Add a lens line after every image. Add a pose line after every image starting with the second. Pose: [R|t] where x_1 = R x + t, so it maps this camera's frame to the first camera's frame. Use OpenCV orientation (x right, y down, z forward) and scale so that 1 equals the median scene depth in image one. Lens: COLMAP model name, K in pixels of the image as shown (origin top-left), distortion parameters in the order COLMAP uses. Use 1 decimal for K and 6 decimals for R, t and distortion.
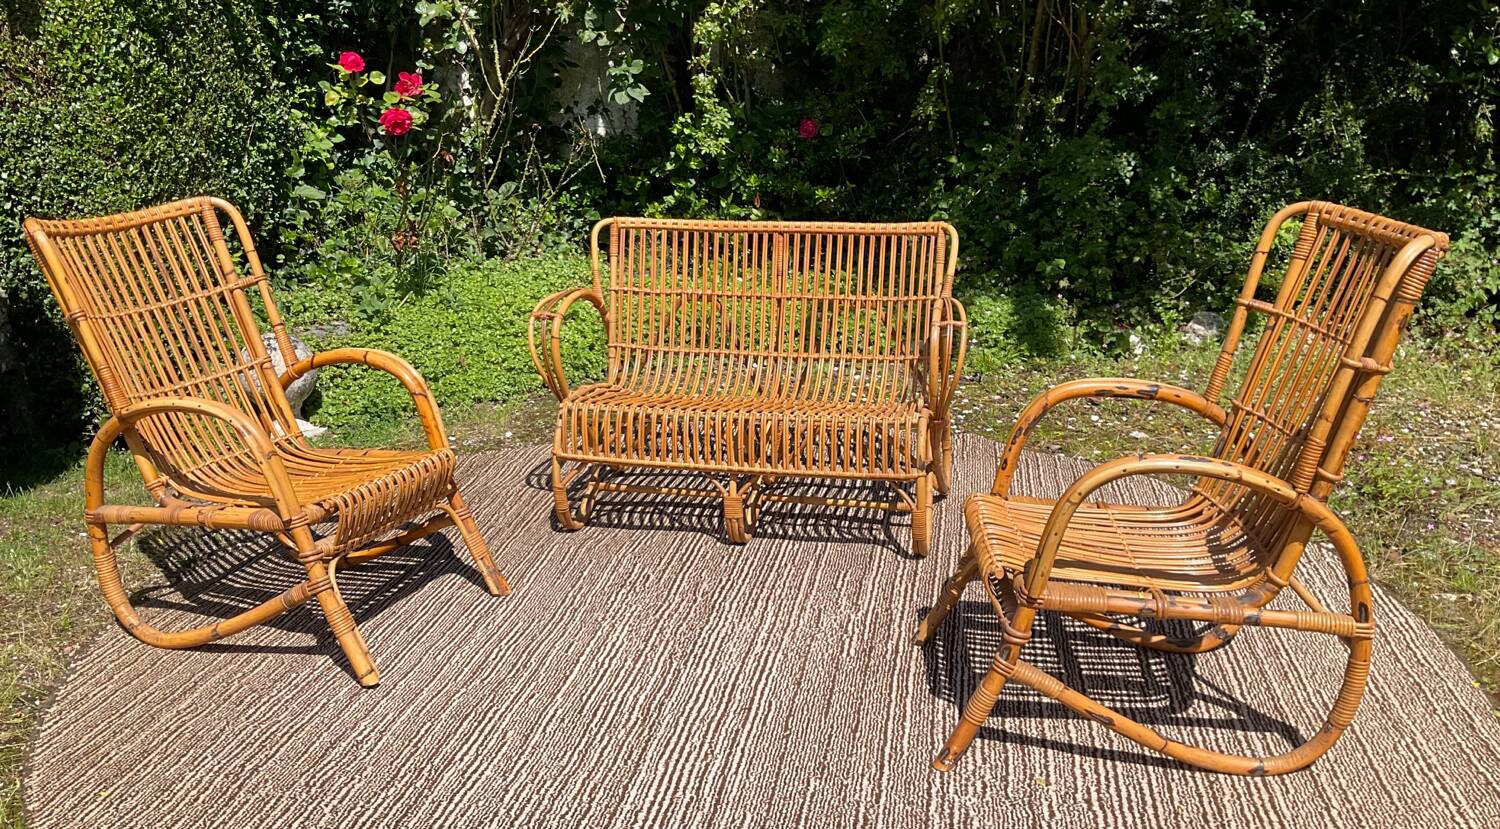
lens RADIAL K [[1271.3, 0, 747.7], [0, 1271.3, 403.2], [0, 0, 1]] dist [0.104650, -0.199008]
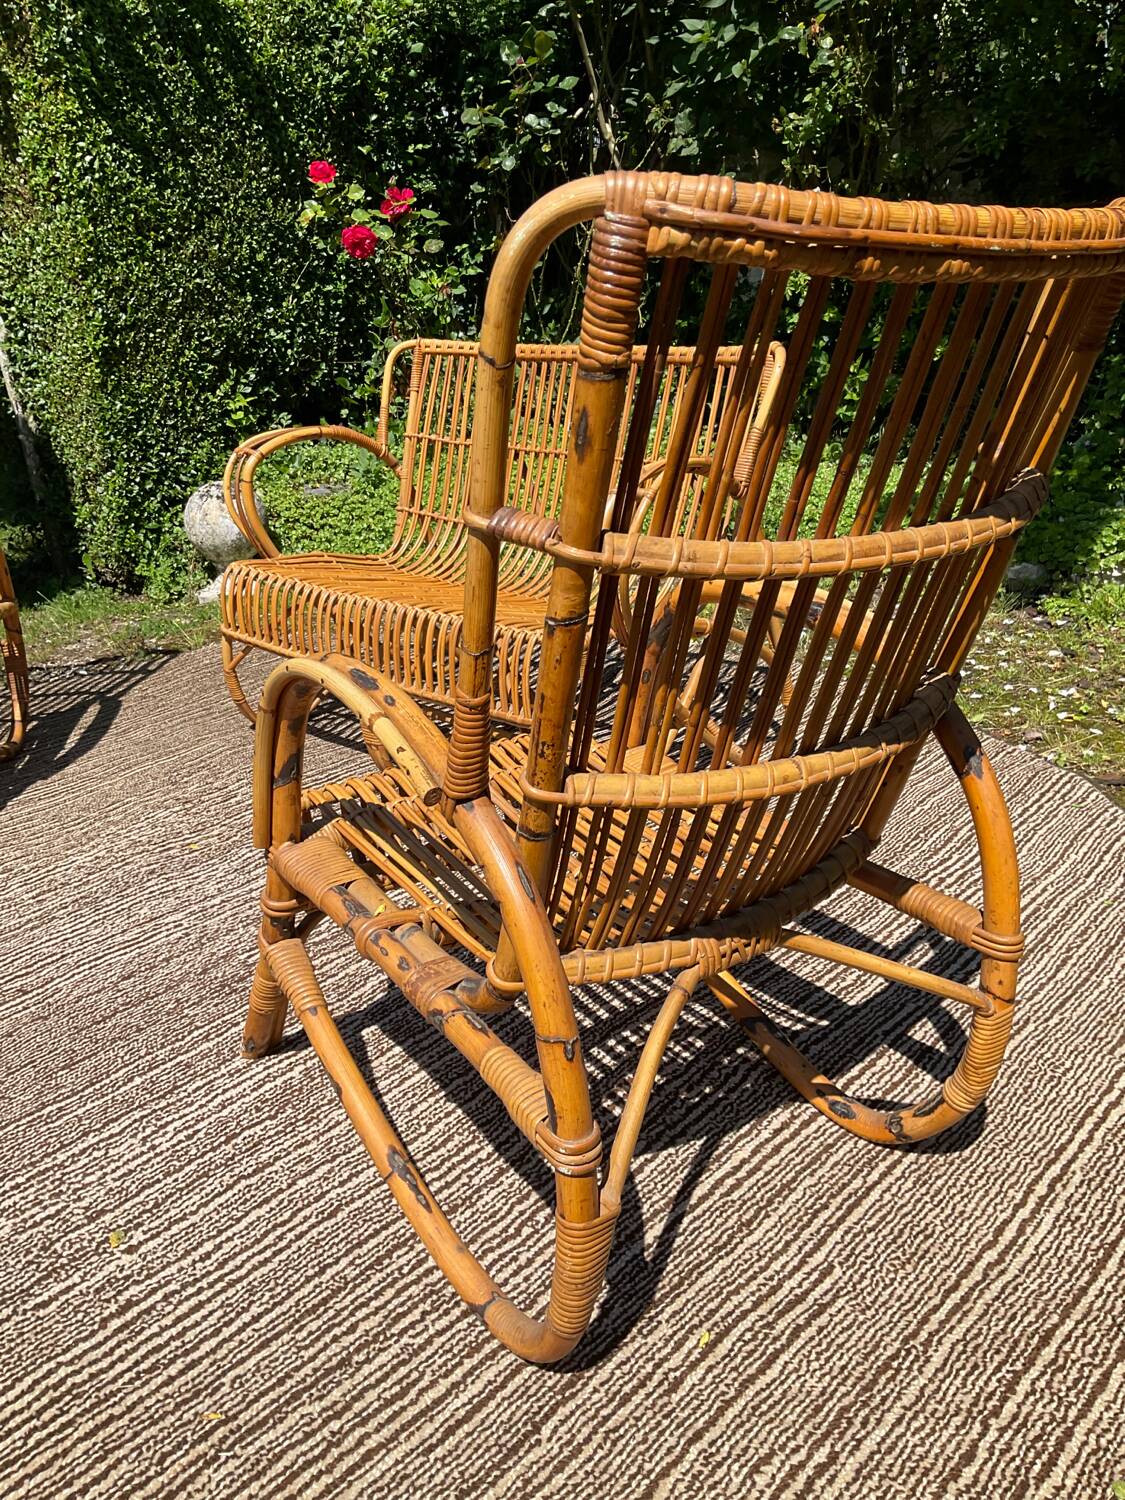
lens RADIAL K [[1265.0, 0, 560.9], [0, 1265.0, 740.7], [0, 0, 1]] dist [0.030675, -0.074449]
pose [[0.853378, 0.167134, -0.493774, 0.398791], [-0.122273, 0.984961, 0.122071, -0.013327], [0.506750, -0.043798, 0.860980, 0.402050]]
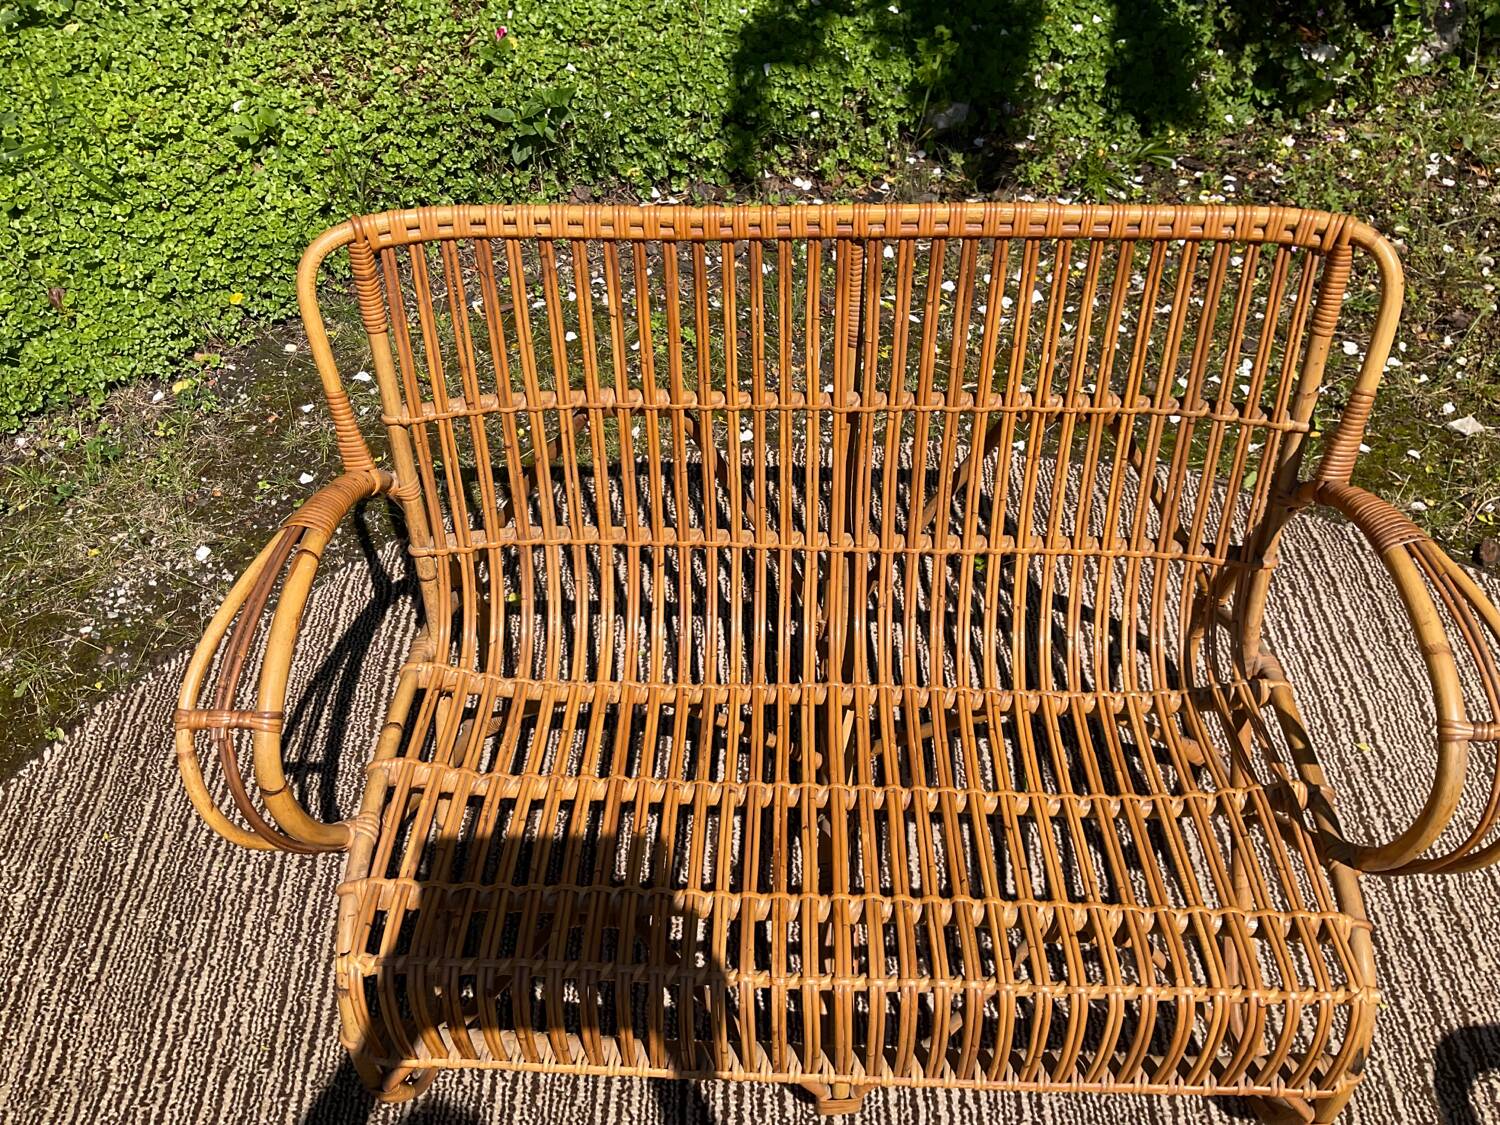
lens RADIAL K [[1254.0, 0, 753.8], [0, 1254.0, 569.3], [0, 0, 1]] dist [-0.005093, -0.005286]
pose [[0.982261, -0.139663, 0.125130, -0.057998], [0.050220, 0.838845, 0.542048, -0.251730], [-0.180669, -0.526149, 0.830979, 0.701134]]
